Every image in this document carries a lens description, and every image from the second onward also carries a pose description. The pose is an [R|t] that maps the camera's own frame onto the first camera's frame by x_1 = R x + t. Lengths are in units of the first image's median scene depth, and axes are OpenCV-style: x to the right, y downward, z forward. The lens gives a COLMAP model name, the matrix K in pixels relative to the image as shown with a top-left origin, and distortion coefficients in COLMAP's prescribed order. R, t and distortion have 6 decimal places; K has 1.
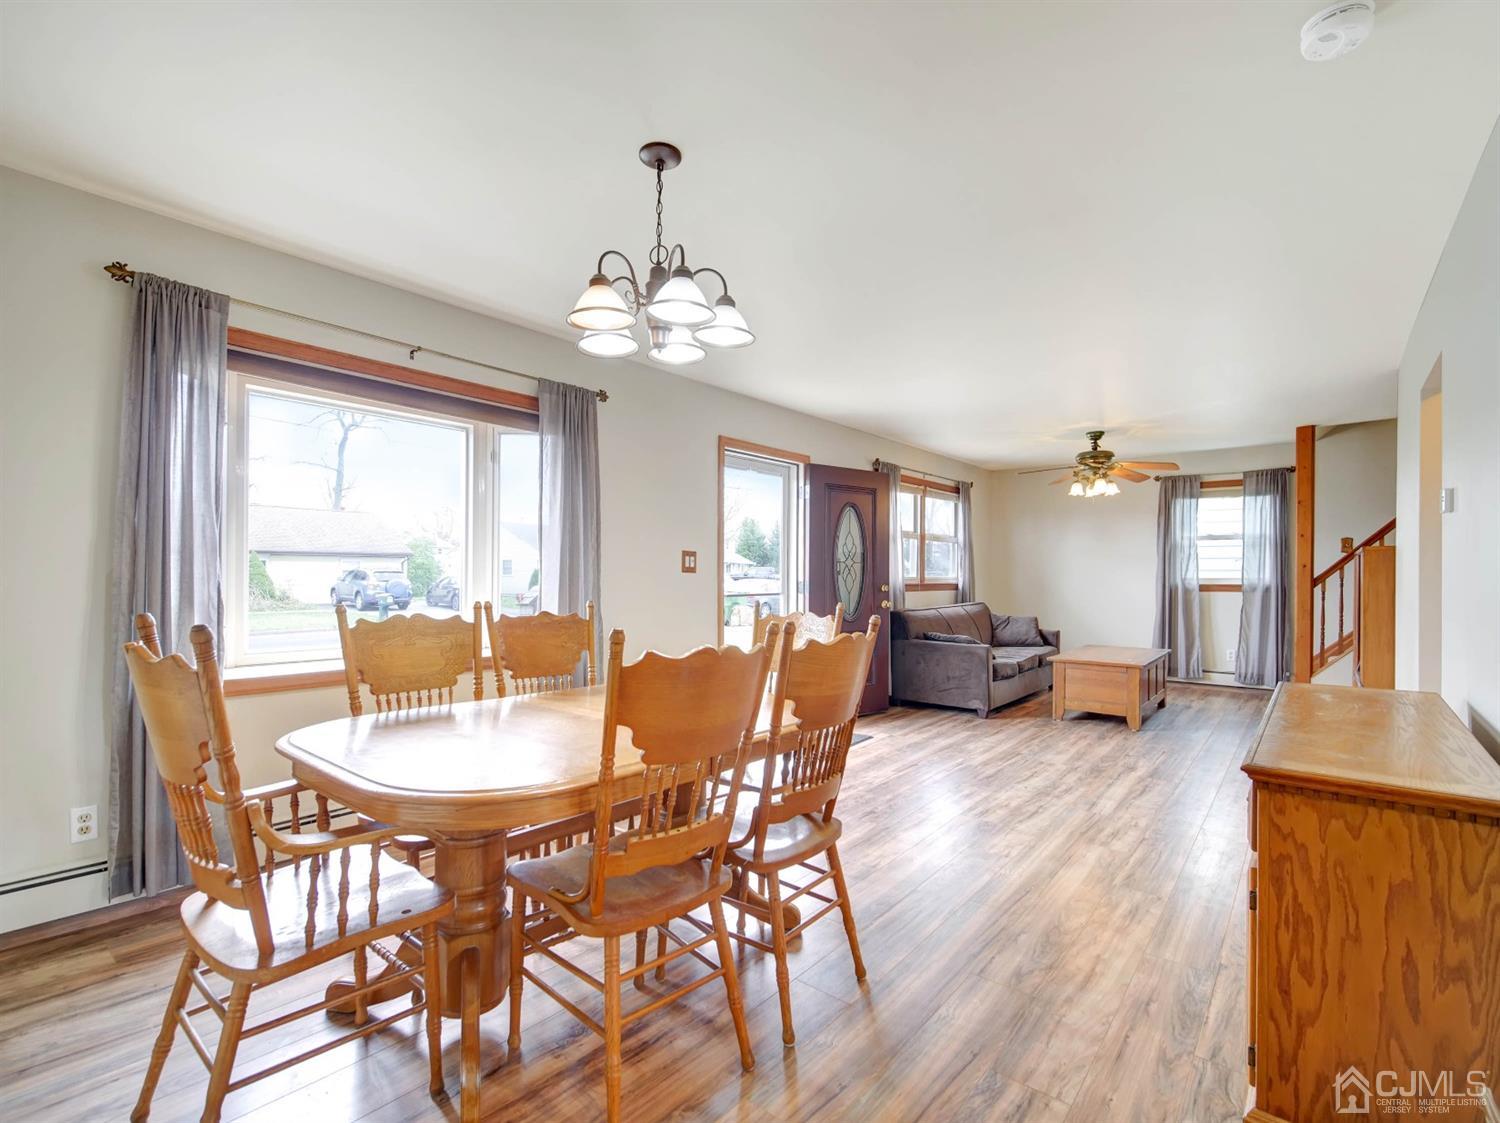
lens RADIAL K [[696.0, 0, 758.8], [0, 696.0, 578.5], [0, 0, 1]] dist [-0.023630, -0.000520]
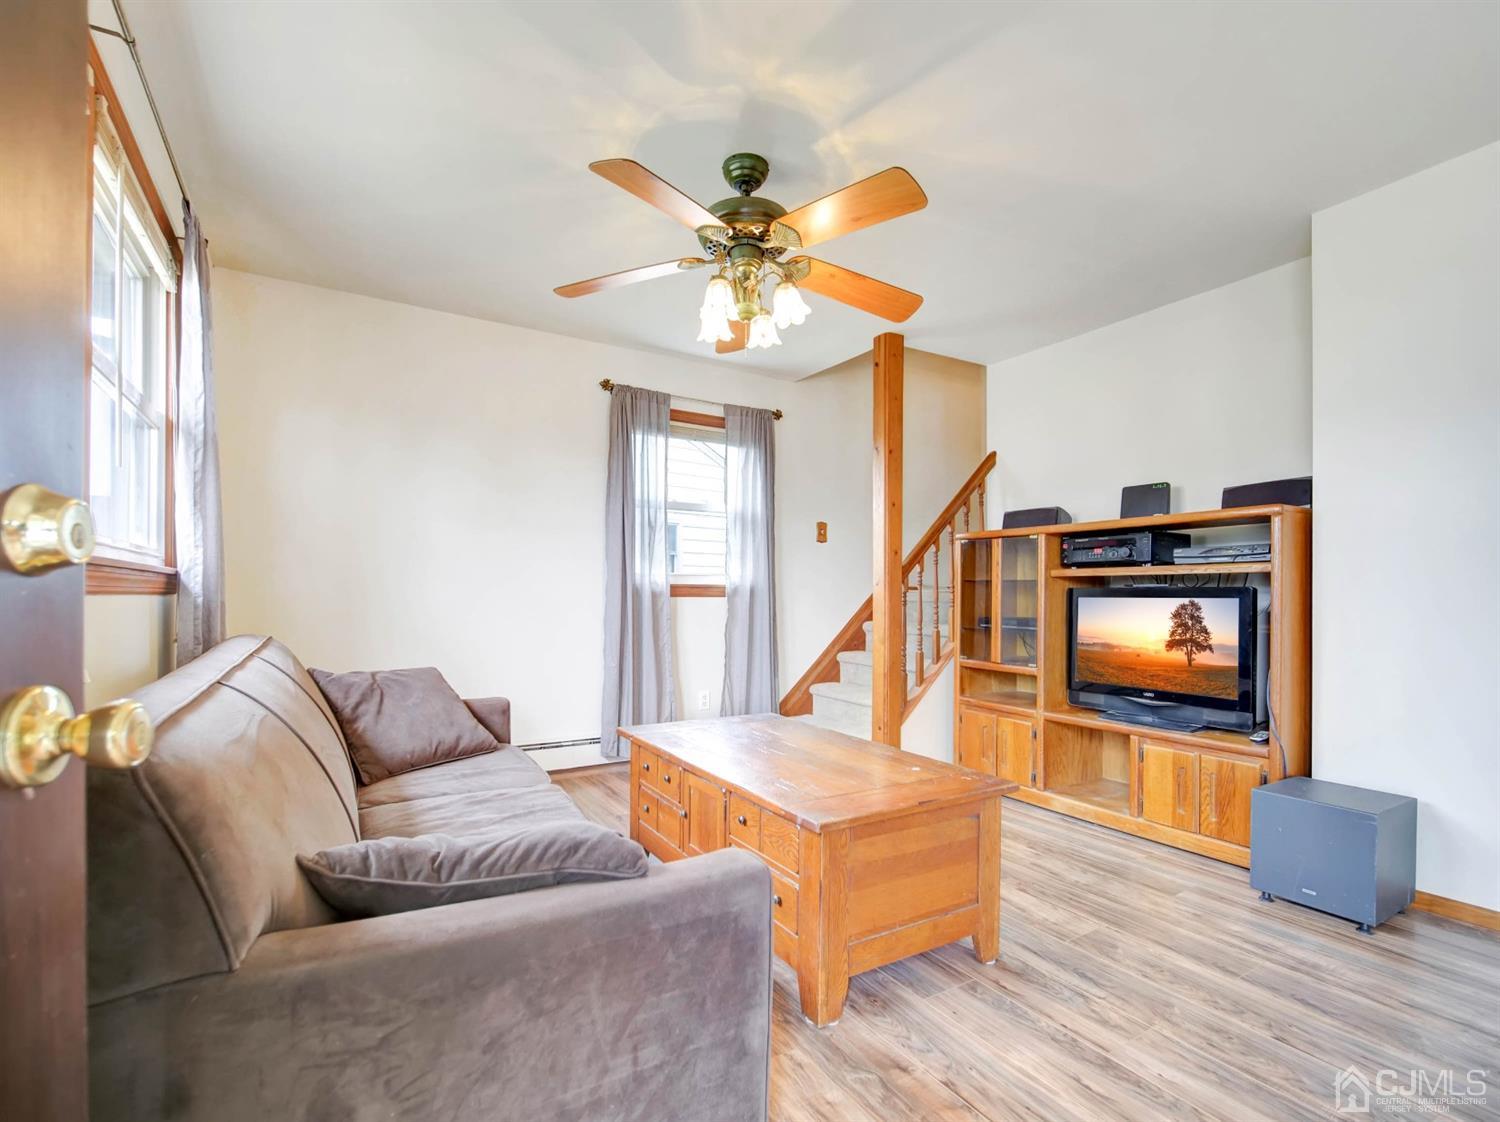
lens RADIAL K [[696.0, 0, 758.8], [0, 696.0, 578.0], [0, 0, 1]] dist [-0.023630, -0.000520]
pose [[0.313081, 0.023520, 0.949435, 0.112176], [0.001966, 0.999675, -0.025413, 0.018177], [-0.949724, 0.009823, 0.312933, 0.747966]]
